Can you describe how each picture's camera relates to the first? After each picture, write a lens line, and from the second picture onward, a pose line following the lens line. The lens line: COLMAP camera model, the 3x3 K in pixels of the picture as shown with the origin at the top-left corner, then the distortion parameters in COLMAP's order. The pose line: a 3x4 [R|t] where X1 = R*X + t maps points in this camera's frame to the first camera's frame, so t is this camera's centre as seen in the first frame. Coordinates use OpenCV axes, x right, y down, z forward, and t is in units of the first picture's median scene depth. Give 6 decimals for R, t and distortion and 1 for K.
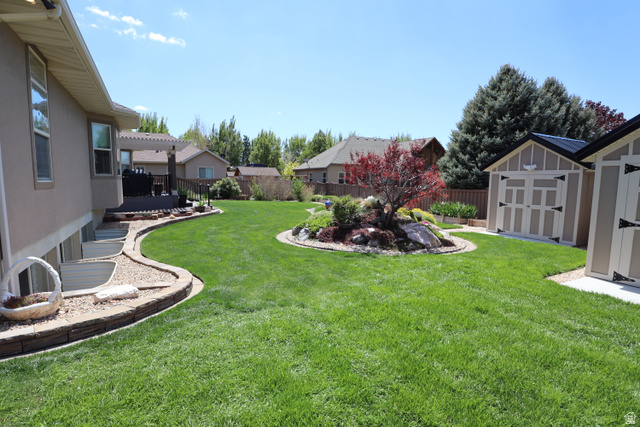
lens RADIAL K [[323.3, 0, 322.5], [0, 323.3, 213.5], [0, 0, 1]] dist [-0.041392, 0.011769]
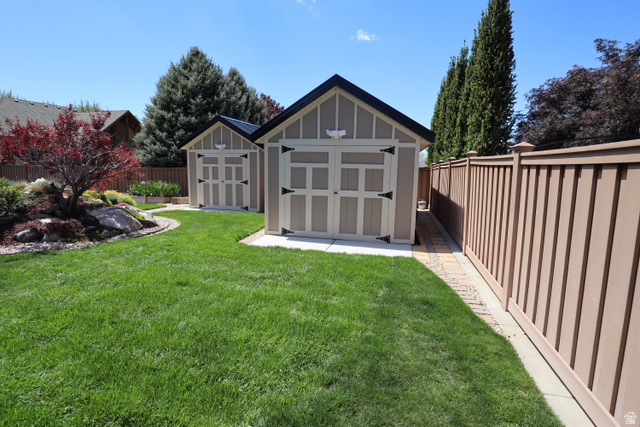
lens RADIAL K [[323.3, 0, 321.5], [0, 323.3, 210.8], [0, 0, 1]] dist [-0.041392, 0.011769]
pose [[0.655657, -0.112093, 0.746692, 0.017346], [0.067774, 0.993664, 0.089658, 0.001861], [-0.752011, -0.008179, 0.659099, -0.011936]]
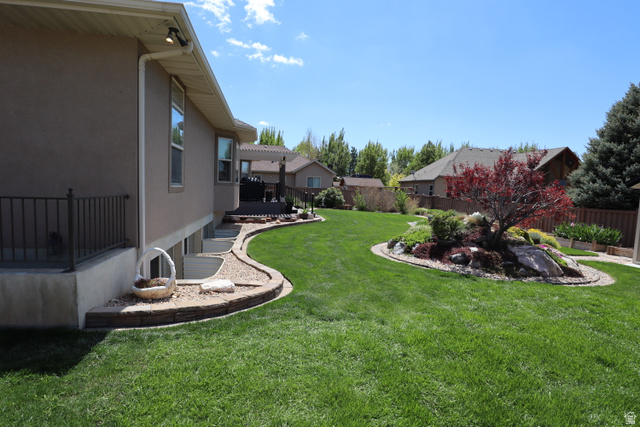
lens RADIAL K [[323.3, 0, 321.6], [0, 323.3, 213.7], [0, 0, 1]] dist [-0.041392, 0.011769]
pose [[0.946620, 0.051411, -0.318226, 0.023869], [-0.061797, 0.997832, -0.022621, -0.001899], [0.316373, 0.041079, 0.947745, 0.007994]]
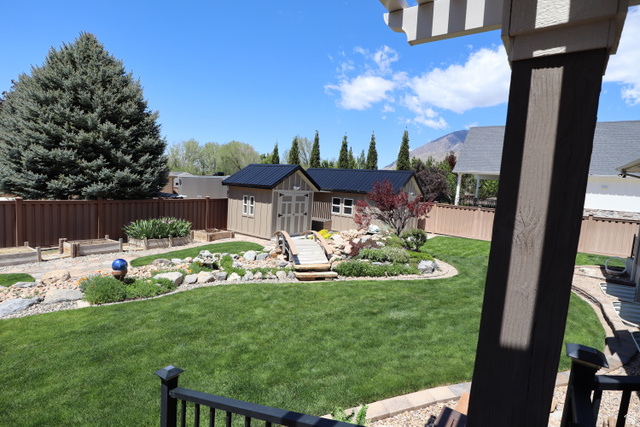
lens RADIAL K [[323.3, 0, 319.8], [0, 323.3, 214.7], [0, 0, 1]] dist [-0.041392, 0.011769]
pose [[-0.434182, -0.129274, 0.891501, -0.777980], [0.017785, 0.988226, 0.151961, -0.263088], [-0.900650, 0.081834, -0.426771, 1.635023]]
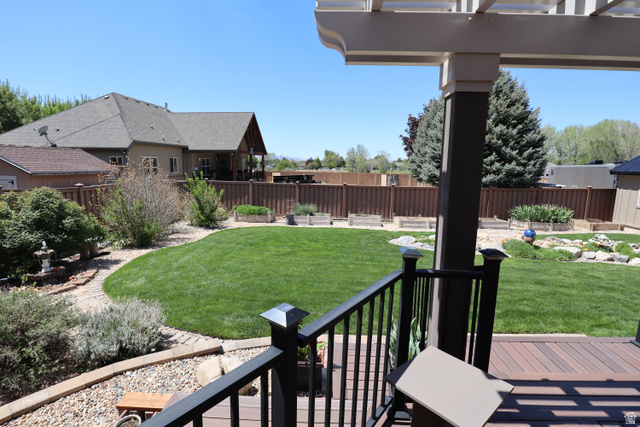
lens RADIAL K [[323.3, 0, 320.8], [0, 323.3, 210.7], [0, 0, 1]] dist [-0.041392, 0.011769]
pose [[0.505767, -0.137491, 0.851643, -1.090274], [0.082617, 0.990400, 0.110828, -0.279951], [-0.858705, 0.014307, 0.512271, 1.790915]]
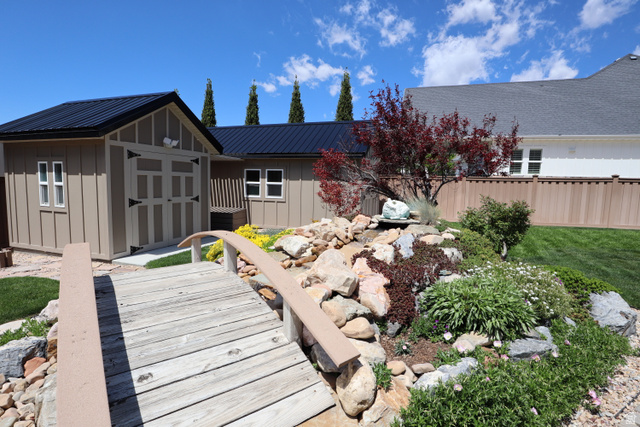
lens RADIAL K [[323.3, 0, 322.0], [0, 323.3, 214.3], [0, 0, 1]] dist [-0.041392, 0.011769]
pose [[-0.695216, -0.101553, 0.711591, -0.081480], [0.036968, 0.983608, 0.176491, -0.109447], [-0.717850, 0.149005, -0.680065, 1.327694]]
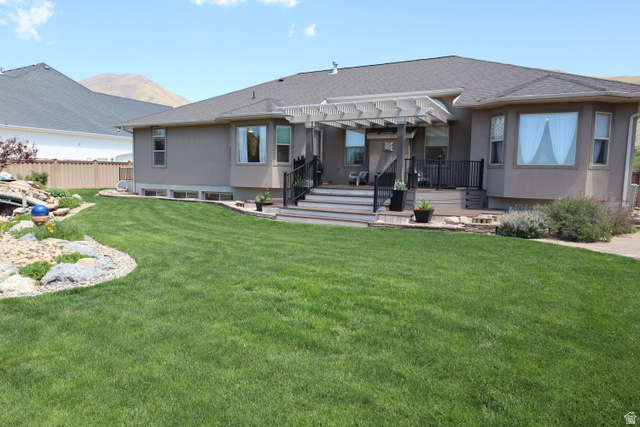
lens RADIAL K [[416.3, 0, 322.0], [0, 416.3, 211.3], [0, 0, 1]] dist [-0.036189, 0.029492]
pose [[-0.844070, 0.016439, -0.535981, -0.007876], [-0.085512, 0.982613, 0.164804, -0.244123], [0.529371, 0.184939, -0.827988, 2.744886]]
